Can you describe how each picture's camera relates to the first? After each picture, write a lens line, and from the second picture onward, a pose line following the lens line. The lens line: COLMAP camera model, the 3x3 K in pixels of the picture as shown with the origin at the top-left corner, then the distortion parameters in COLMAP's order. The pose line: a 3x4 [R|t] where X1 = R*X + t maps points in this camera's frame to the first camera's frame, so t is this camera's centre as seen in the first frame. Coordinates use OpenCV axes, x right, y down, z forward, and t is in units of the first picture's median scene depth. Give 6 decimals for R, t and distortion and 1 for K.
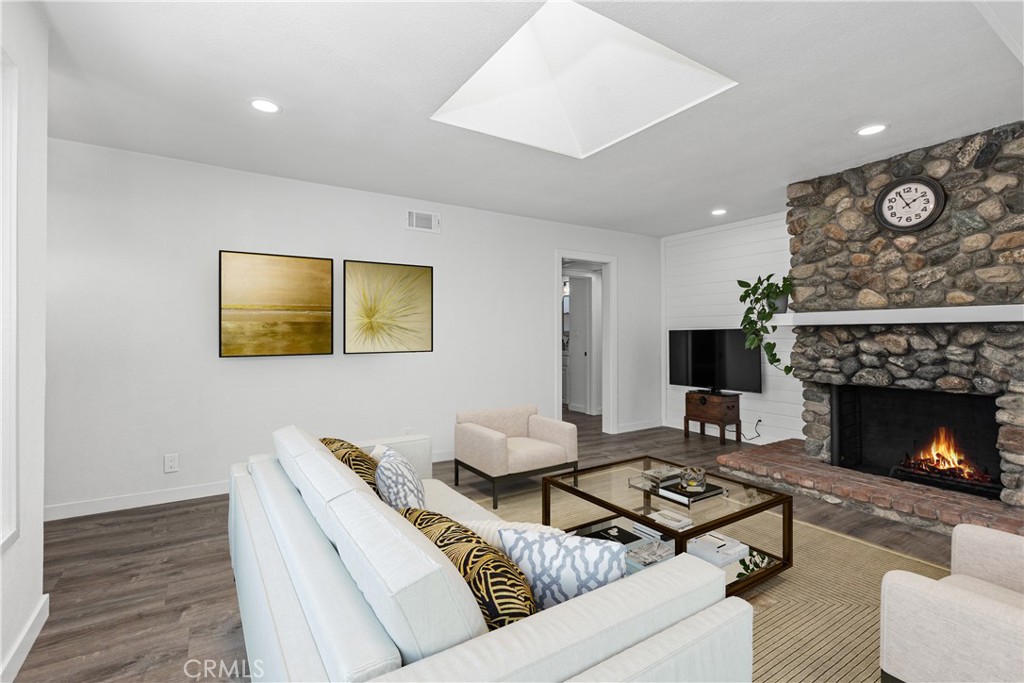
lens RADIAL K [[452.6, 0, 508.7], [0, 452.6, 337.0], [0, 0, 1]] dist [-0.000227, 0.000276]
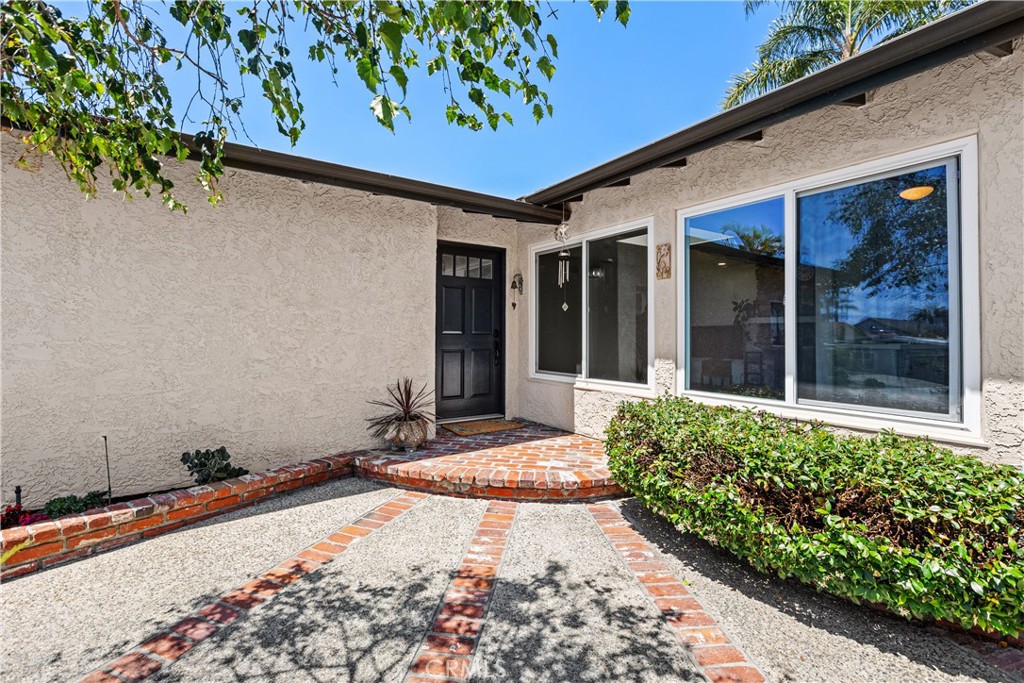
lens RADIAL K [[452.6, 0, 514.5], [0, 452.6, 337.8], [0, 0, 1]] dist [-0.000227, 0.000276]
pose [[0.999014, 0.002686, 0.044314, -0.585143], [-0.002818, 0.999992, 0.002910, 0.037540], [-0.044306, -0.003032, 0.999013, -1.032785]]
